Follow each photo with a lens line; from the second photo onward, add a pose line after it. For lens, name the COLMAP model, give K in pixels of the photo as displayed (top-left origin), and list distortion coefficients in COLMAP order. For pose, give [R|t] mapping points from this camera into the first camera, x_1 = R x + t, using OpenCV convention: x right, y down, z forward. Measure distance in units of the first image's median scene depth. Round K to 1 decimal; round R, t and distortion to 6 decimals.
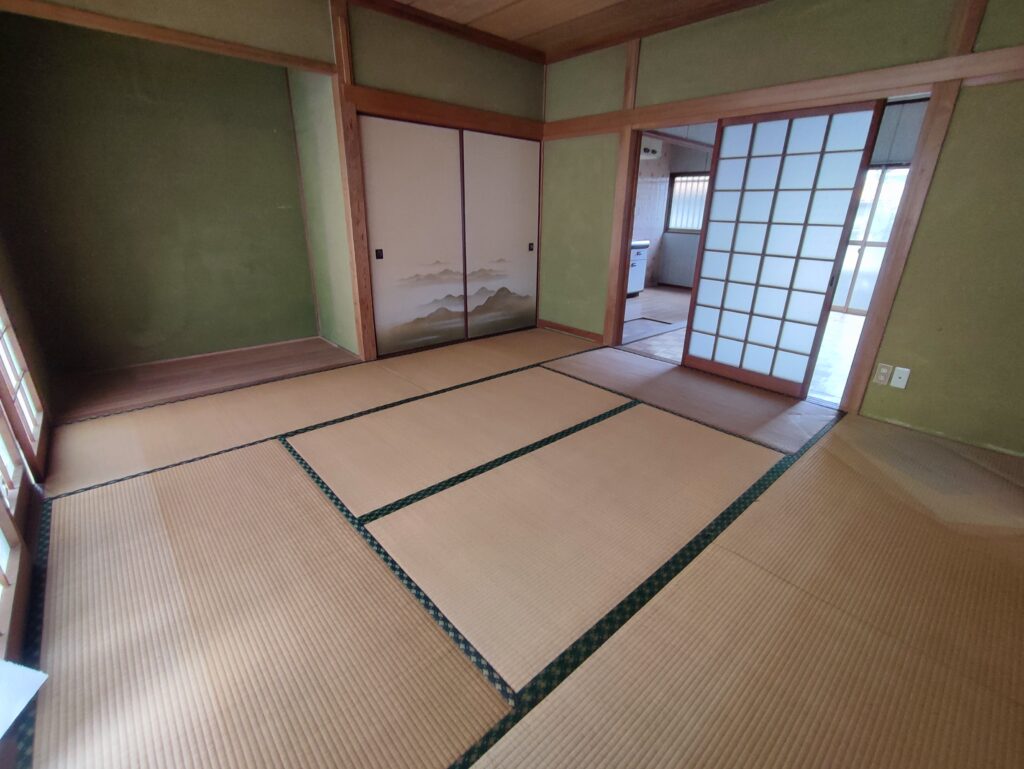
lens RADIAL K [[458.1, 0, 509.6], [0, 458.1, 386.4], [0, 0, 1]] dist [-0.003621, -0.000087]
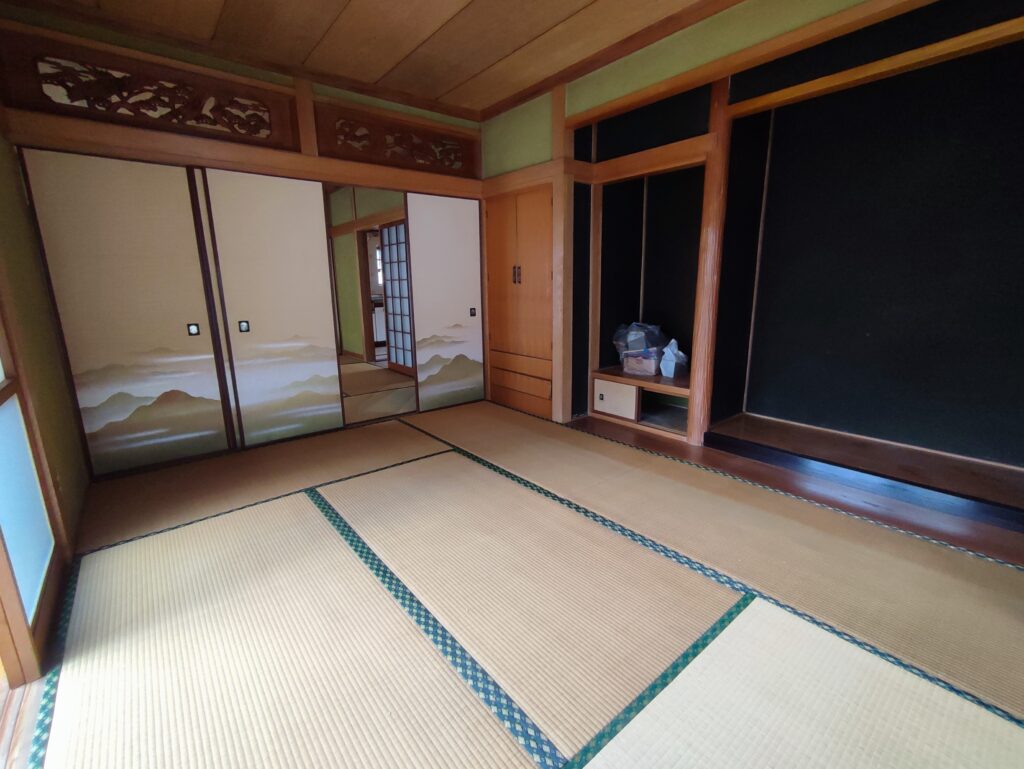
lens RADIAL K [[458.1, 0, 514.0], [0, 458.1, 385.1], [0, 0, 1]] dist [-0.003621, -0.000087]
pose [[0.998429, -0.015086, -0.053958, 0.146006], [0.008135, 0.991896, -0.126789, -0.040499], [0.055434, 0.126151, 0.990461, 0.113154]]
